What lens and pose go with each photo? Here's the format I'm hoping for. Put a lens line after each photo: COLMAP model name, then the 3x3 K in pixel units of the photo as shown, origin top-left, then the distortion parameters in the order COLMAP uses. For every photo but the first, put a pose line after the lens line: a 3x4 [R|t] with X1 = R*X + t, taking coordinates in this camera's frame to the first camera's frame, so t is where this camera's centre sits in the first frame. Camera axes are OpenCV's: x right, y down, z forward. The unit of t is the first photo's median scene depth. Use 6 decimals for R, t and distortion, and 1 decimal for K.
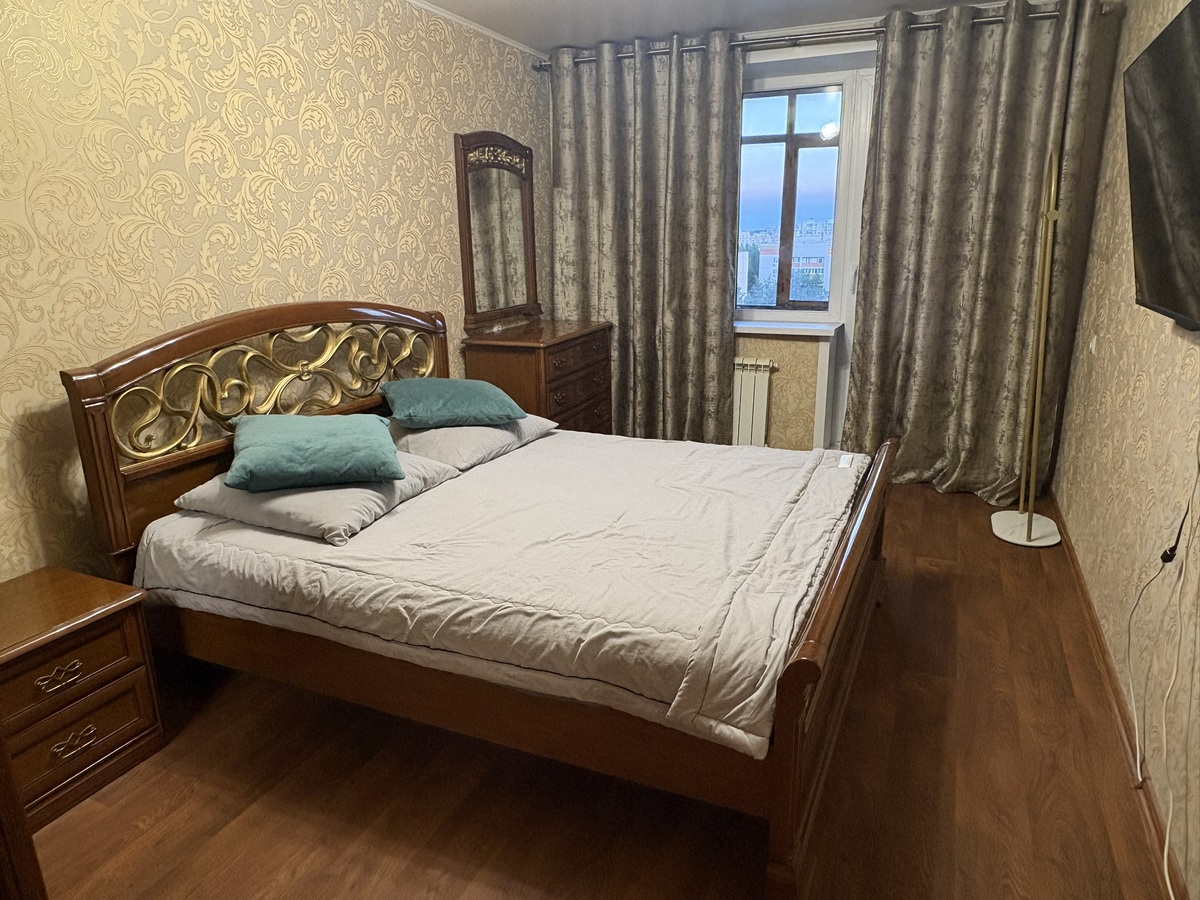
lens RADIAL K [[767.7, 0, 600.0], [0, 767.7, 450.0], [0, 0, 1]] dist [0.000775, -0.000308]
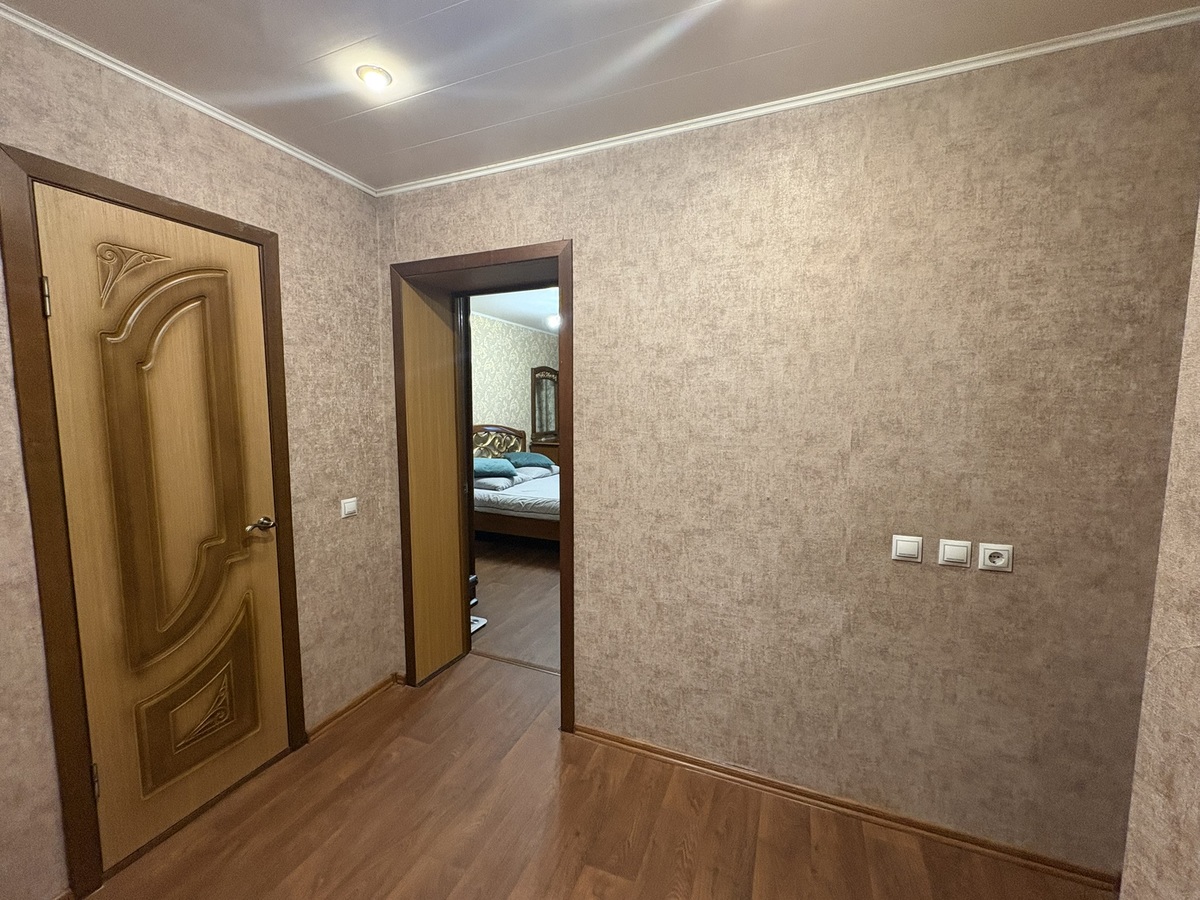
lens RADIAL K [[509.7, 0, 600.0], [0, 509.7, 450.0], [0, 0, 1]] dist [0.001676, 0.000371]
pose [[0.999806, 0.019635, 0.001298, 0.055683], [-0.019083, 0.983579, -0.179465, 0.188148], [-0.004801, 0.179405, 0.983764, -0.700812]]
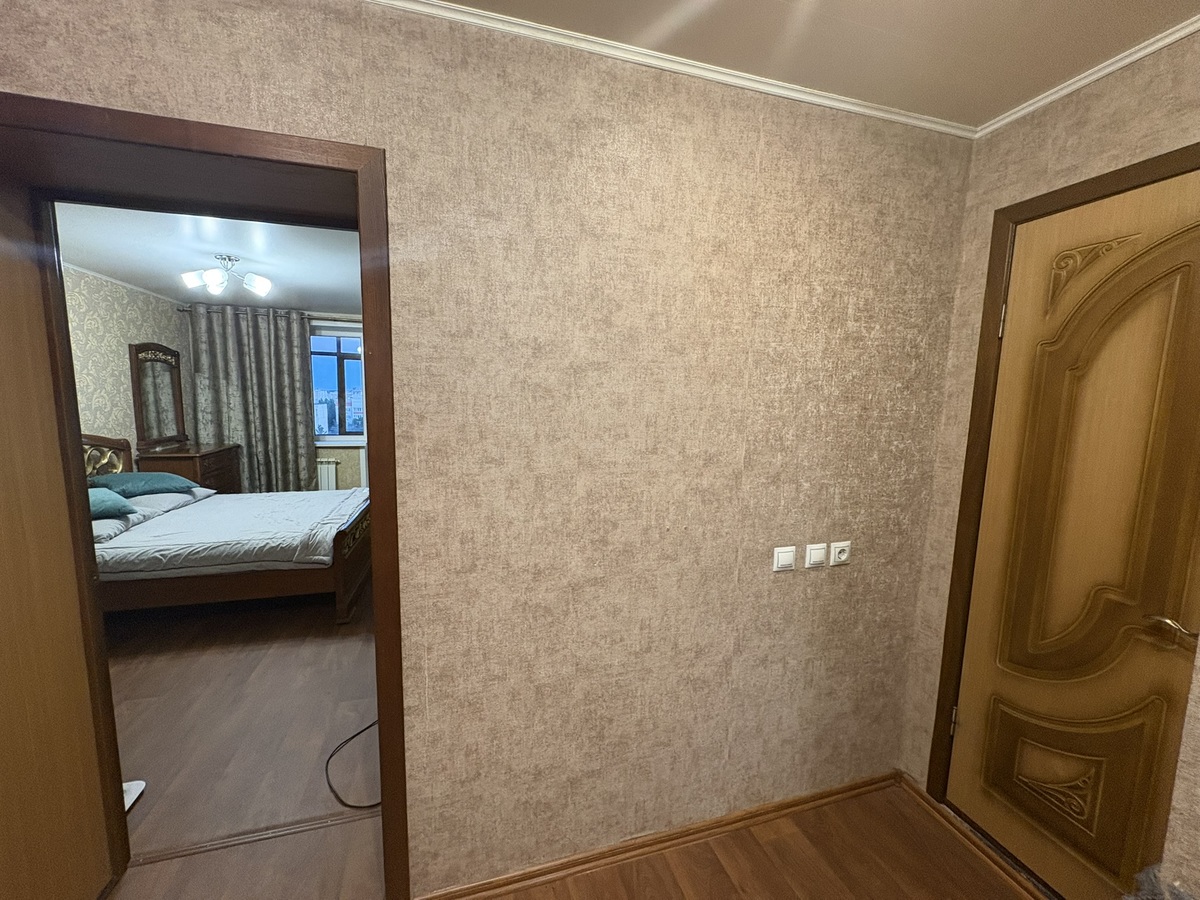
lens RADIAL K [[477.3, 0, 600.0], [0, 477.3, 450.0], [0, 0, 1]] dist [0.000842, 0.000258]
pose [[0.763303, -0.043088, 0.644603, -0.073536], [0.145171, 0.983696, -0.106149, 0.115166], [-0.629519, 0.174601, 0.757113, -0.499314]]
